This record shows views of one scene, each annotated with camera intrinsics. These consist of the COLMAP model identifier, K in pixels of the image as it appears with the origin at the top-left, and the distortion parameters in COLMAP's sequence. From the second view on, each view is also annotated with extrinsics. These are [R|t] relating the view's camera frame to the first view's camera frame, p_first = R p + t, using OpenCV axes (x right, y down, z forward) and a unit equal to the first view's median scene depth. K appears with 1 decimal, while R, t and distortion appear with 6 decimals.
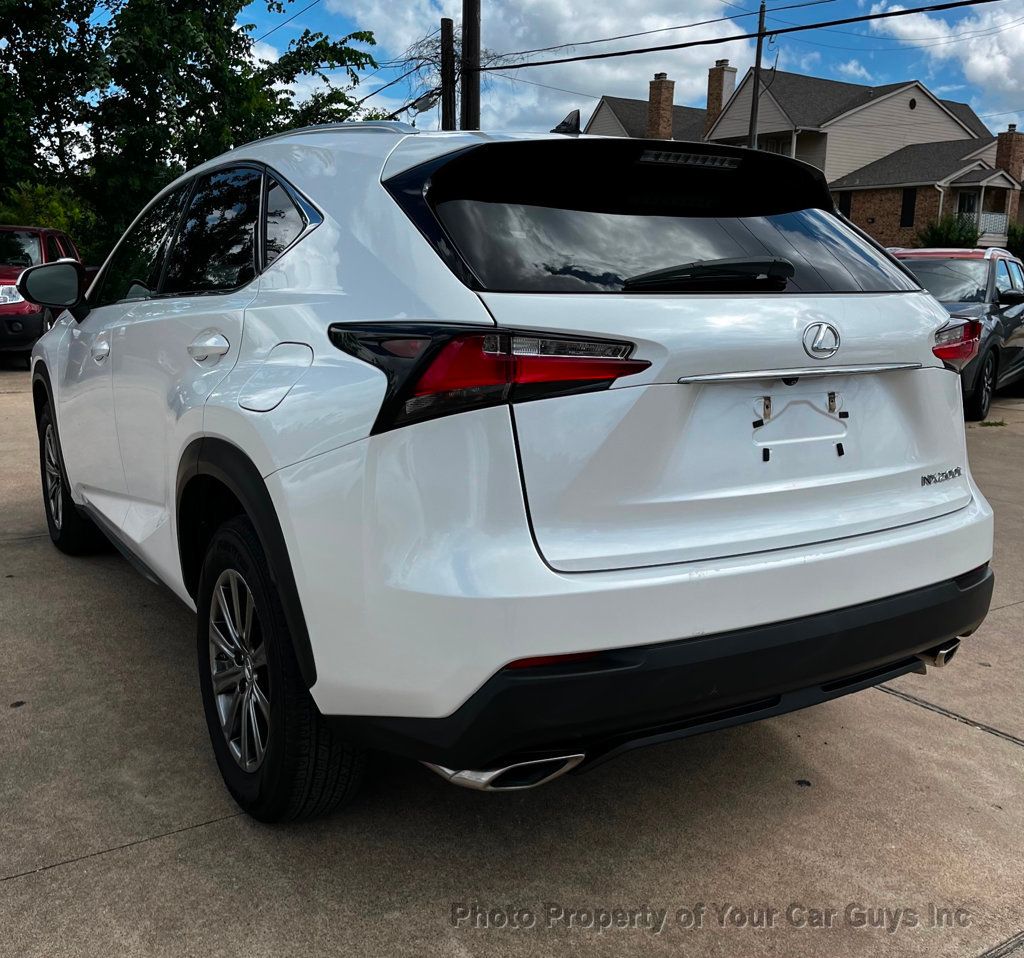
lens RADIAL K [[1053.0, 0, 518.4], [0, 1053.0, 432.5], [0, 0, 1]] dist [0.005561, 0.037070]
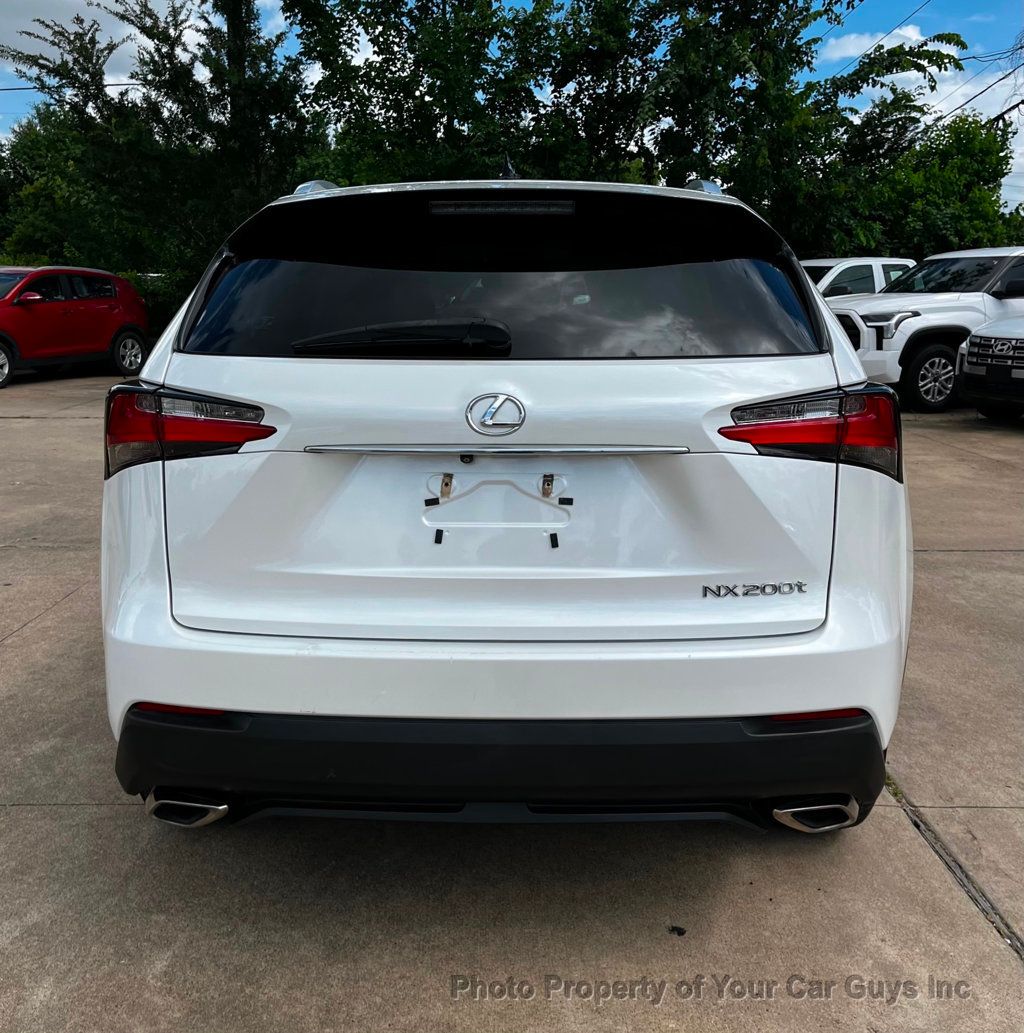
lens RADIAL K [[1106.0, 0, 512.0], [0, 1106.0, 516.5], [0, 0, 1]] dist [0.090707, -0.132202]
pose [[0.838266, 0.095932, -0.536756, 0.713710], [-0.074269, 0.995315, 0.061900, -0.053642], [0.540180, -0.012024, 0.841464, 0.203584]]
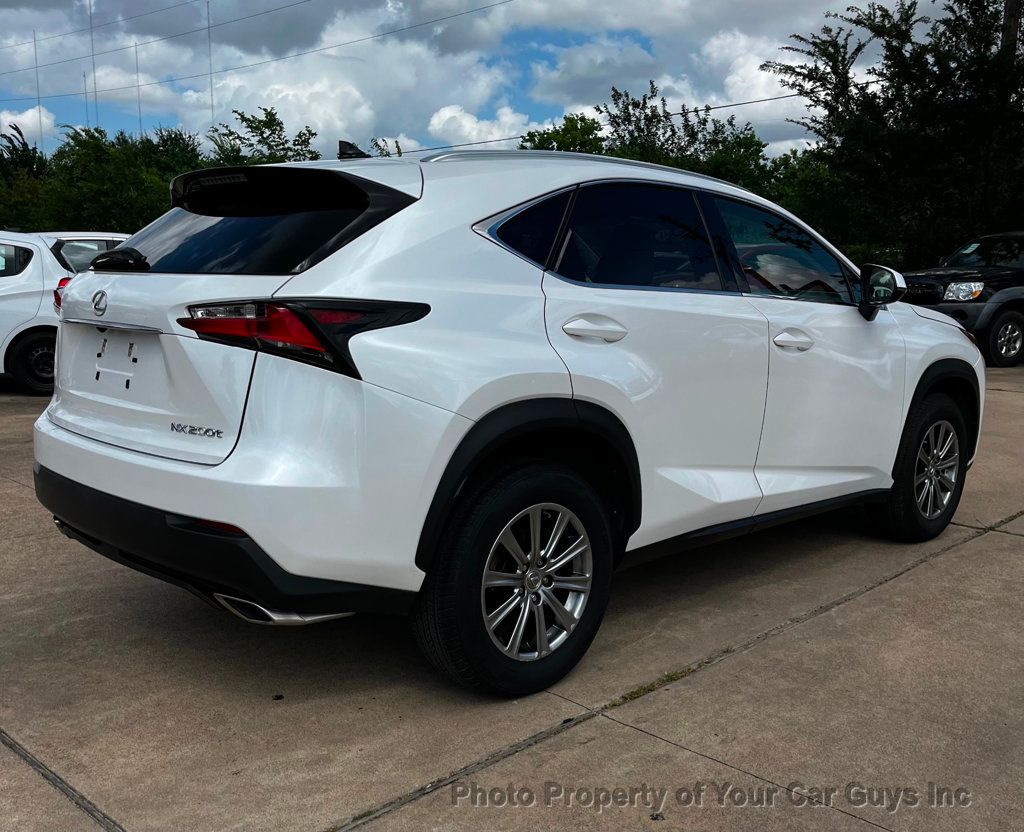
lens RADIAL K [[1051.2, 0, 513.3], [0, 1051.2, 424.3], [0, 0, 1]] dist [0.055038, -0.016022]
pose [[0.212070, 0.136438, -0.967683, 1.653403], [-0.160761, 0.981587, 0.103167, -0.146987], [0.963941, 0.133687, 0.230099, 1.101661]]
